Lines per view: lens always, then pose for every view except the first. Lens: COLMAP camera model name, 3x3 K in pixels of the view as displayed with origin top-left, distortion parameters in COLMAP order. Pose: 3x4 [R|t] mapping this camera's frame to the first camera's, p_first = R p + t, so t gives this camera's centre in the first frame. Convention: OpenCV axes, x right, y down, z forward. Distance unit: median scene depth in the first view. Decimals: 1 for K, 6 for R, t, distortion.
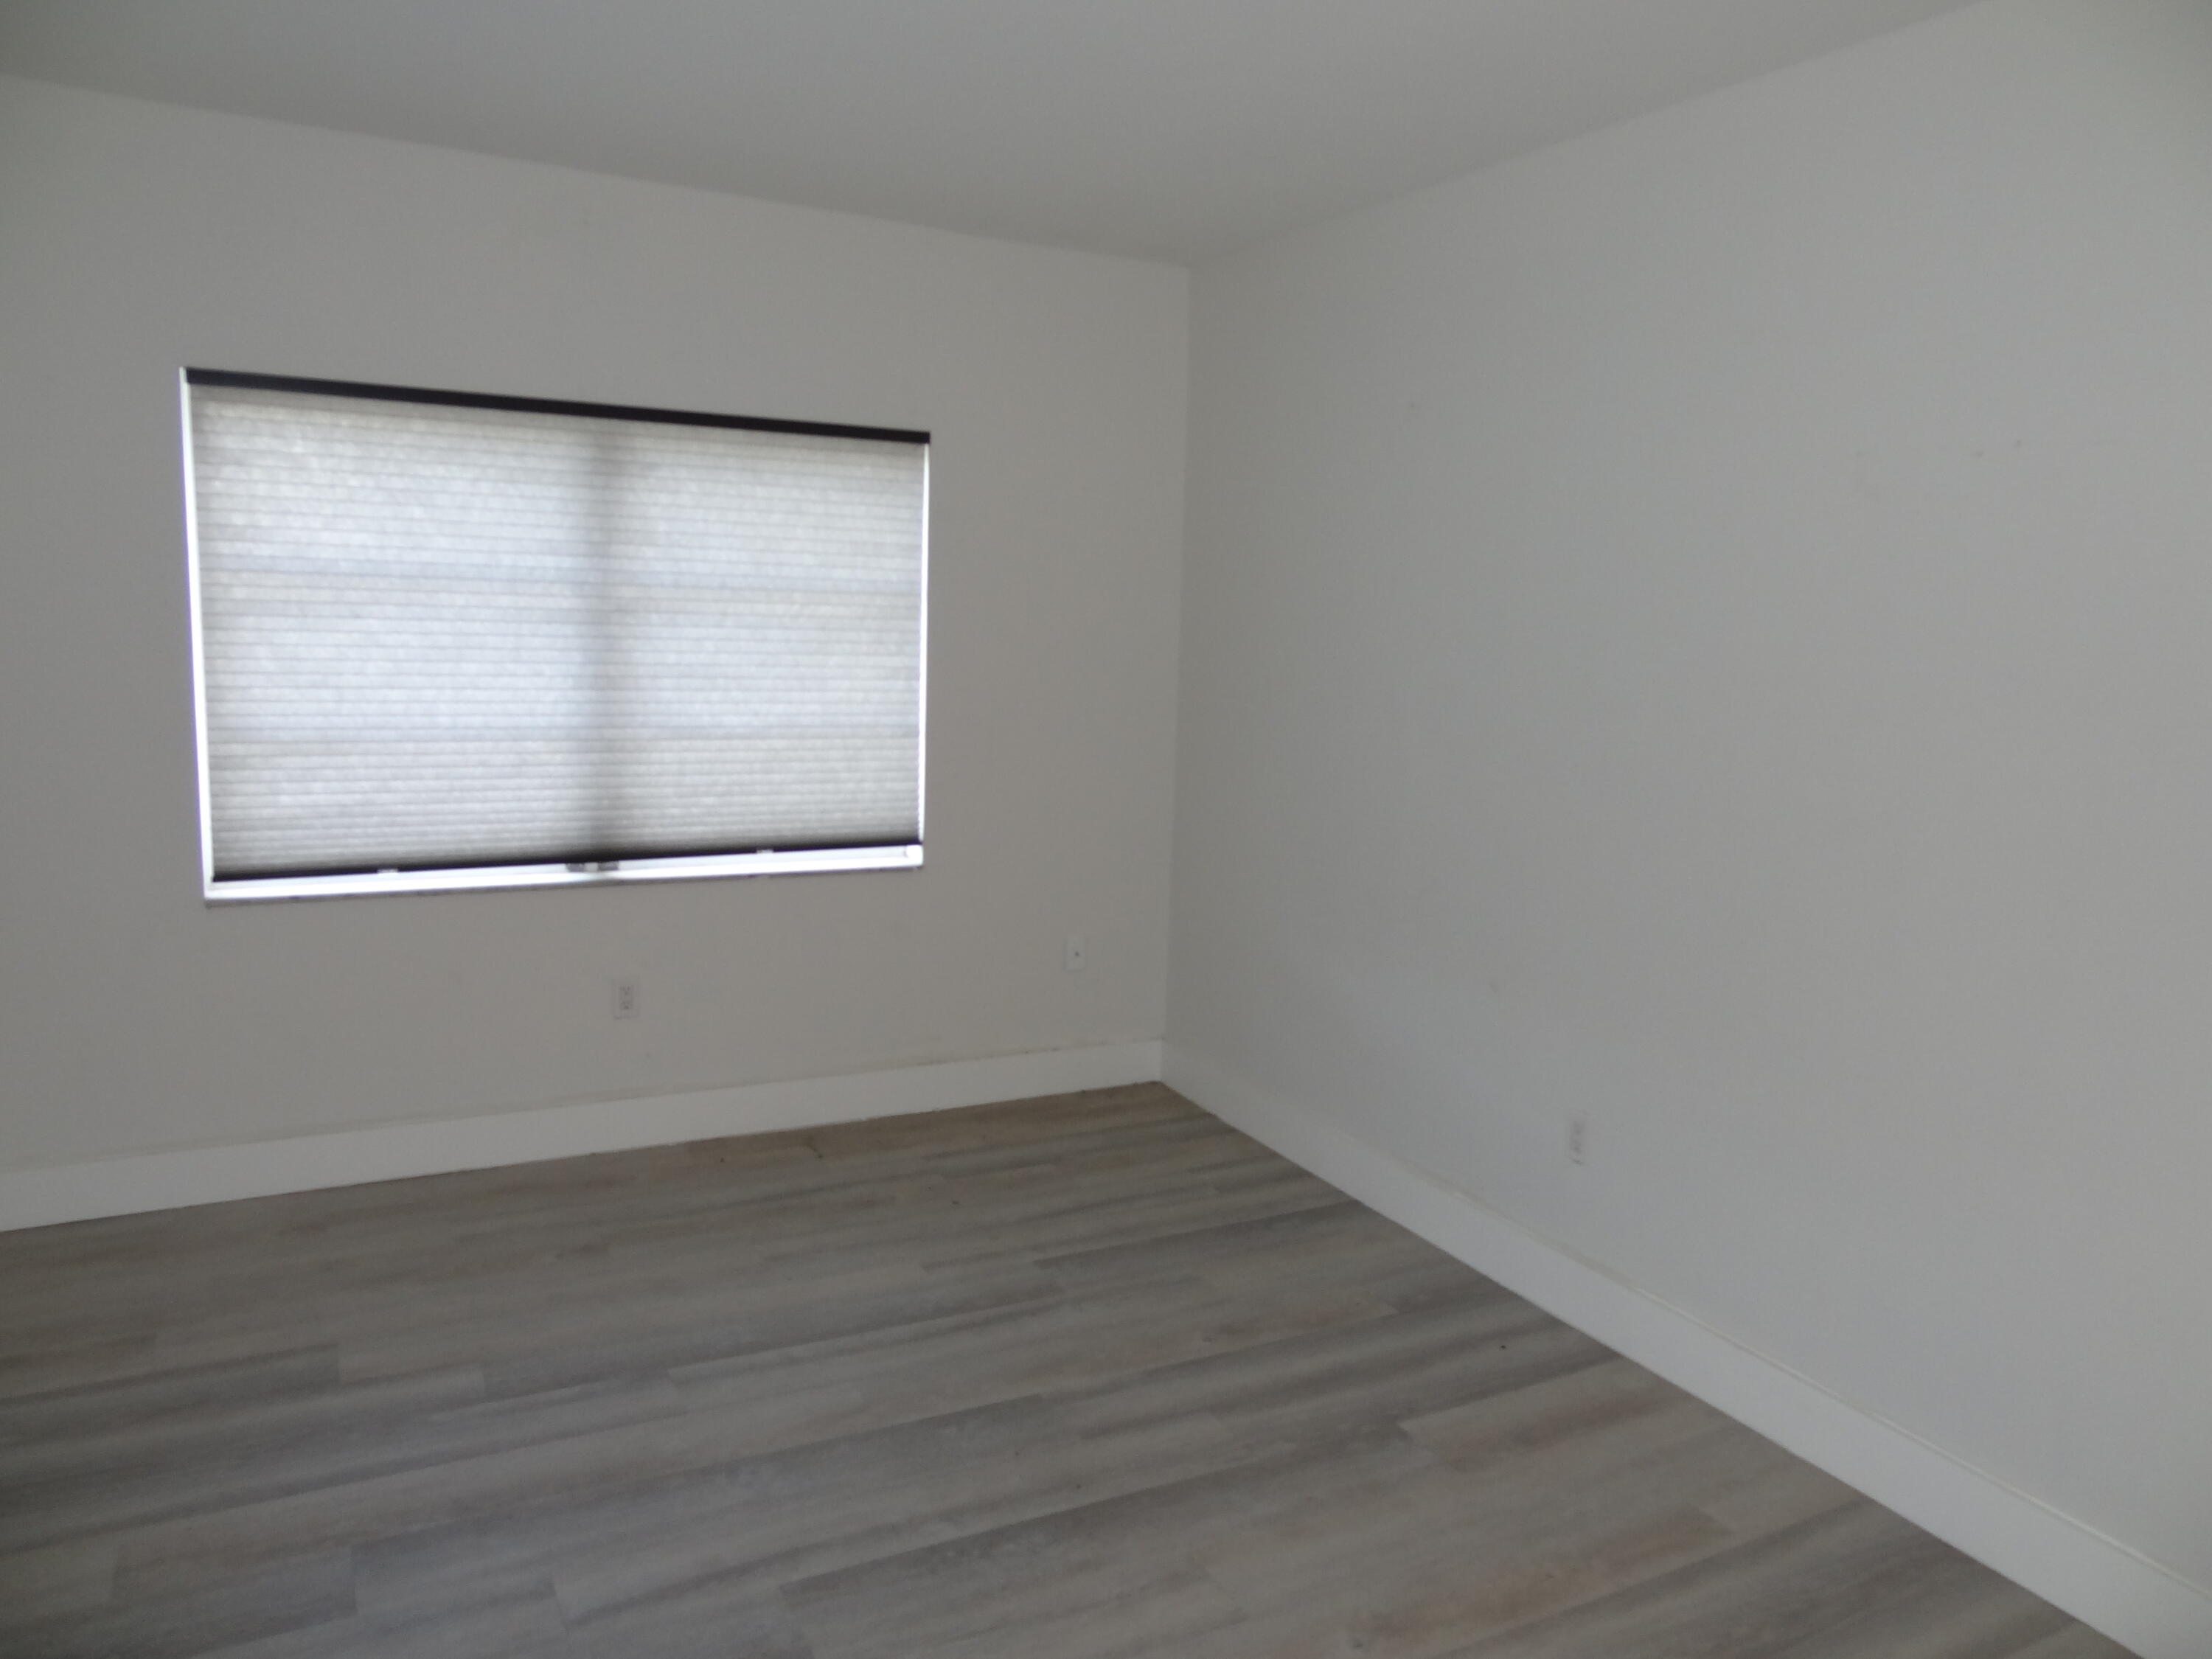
lens RADIAL K [[1521.7, 0, 1106.0], [0, 1521.7, 829.5], [0, 0, 1]] dist [-0.006042, 0.007862]
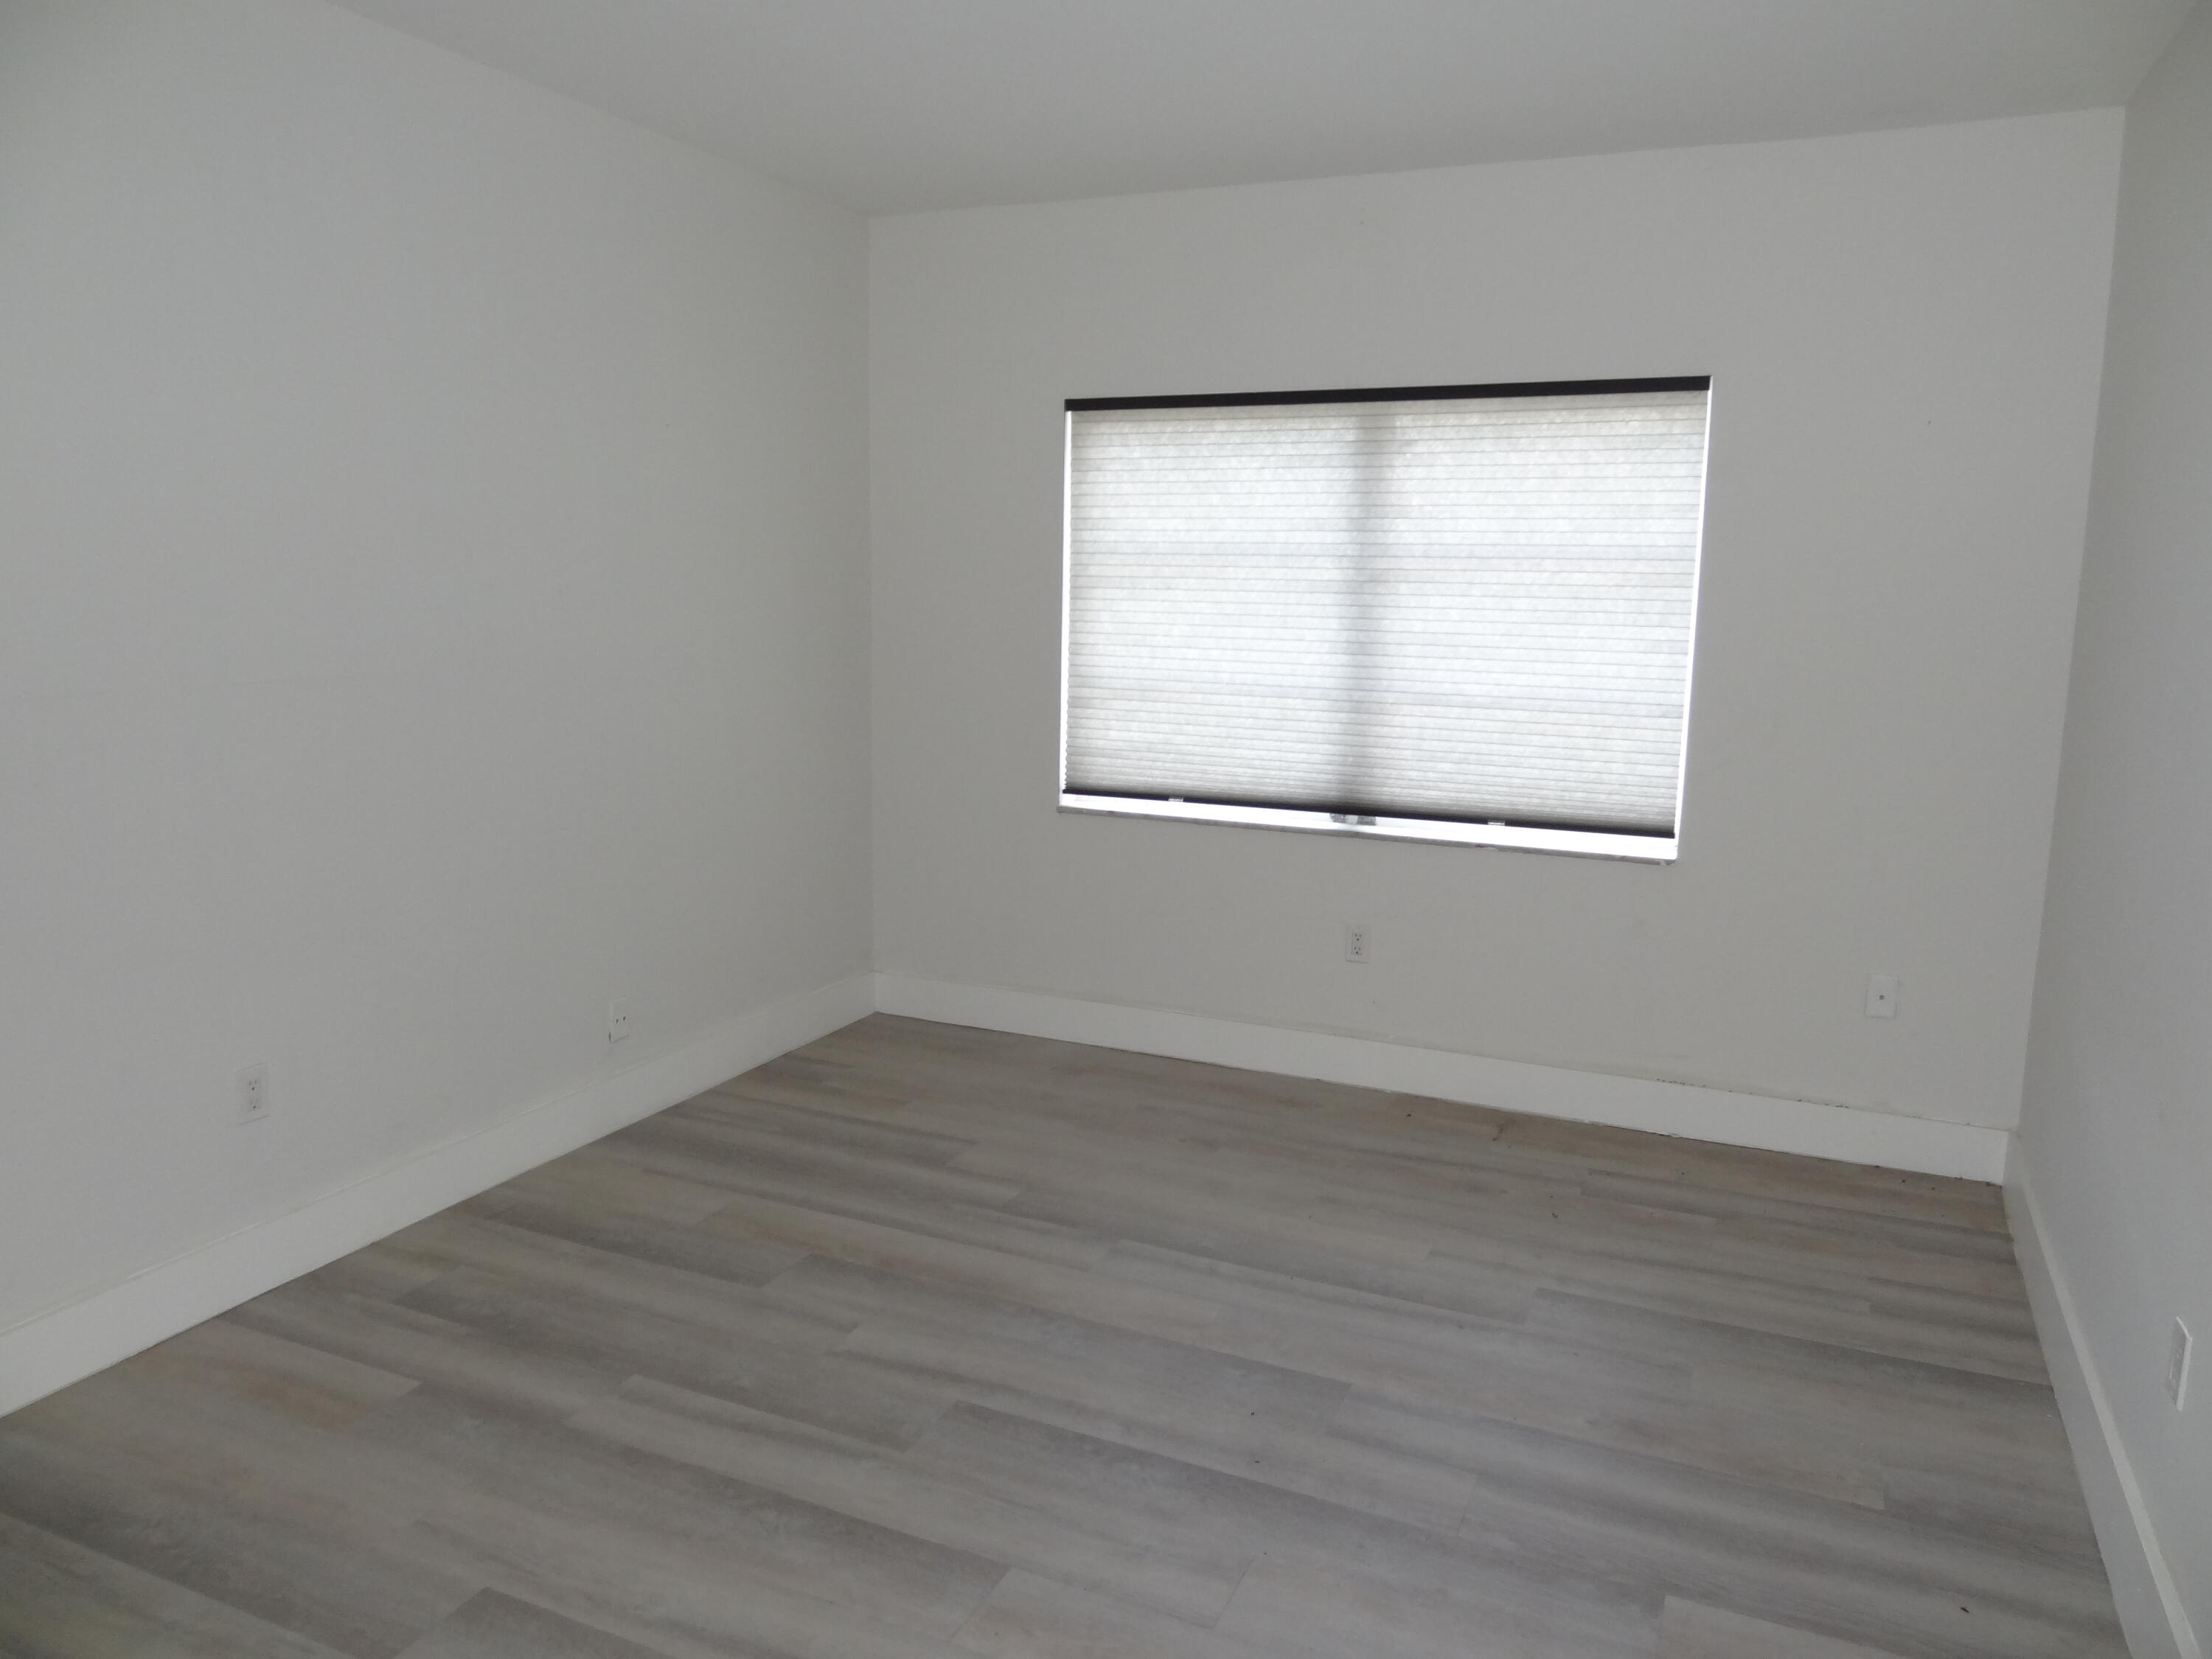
lens RADIAL K [[1521.7, 0, 1106.0], [0, 1521.7, 829.5], [0, 0, 1]] dist [-0.006042, 0.007862]
pose [[0.621421, 0.108177, -0.775973, 0.421459], [-0.108255, 0.992778, 0.051708, -0.005692], [0.775962, 0.051870, 0.628643, 0.195637]]
